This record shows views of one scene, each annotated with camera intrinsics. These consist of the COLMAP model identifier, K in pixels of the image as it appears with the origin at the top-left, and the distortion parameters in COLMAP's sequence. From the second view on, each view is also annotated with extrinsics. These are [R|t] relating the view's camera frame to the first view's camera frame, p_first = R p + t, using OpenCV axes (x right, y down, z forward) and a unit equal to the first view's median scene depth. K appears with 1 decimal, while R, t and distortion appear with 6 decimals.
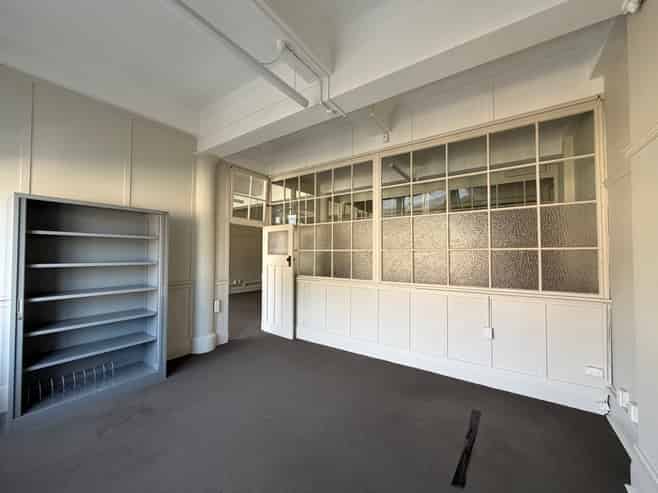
lens RADIAL K [[260.1, 0, 330.8], [0, 260.1, 246.0], [0, 0, 1]] dist [-0.000944, -0.000518]
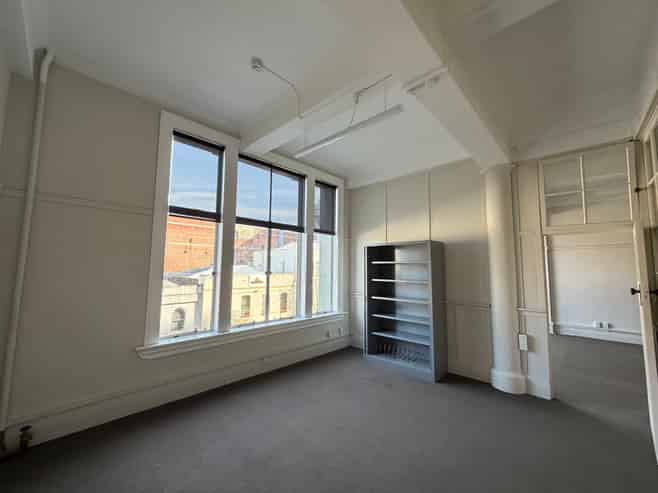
lens RADIAL K [[260.1, 0, 330.9], [0, 260.1, 247.2], [0, 0, 1]] dist [-0.000944, -0.000518]
pose [[-0.164079, -0.085944, -0.982696, 0.476267], [0.016172, 0.995829, -0.089793, 0.001953], [0.986315, -0.030625, -0.162005, 0.556314]]
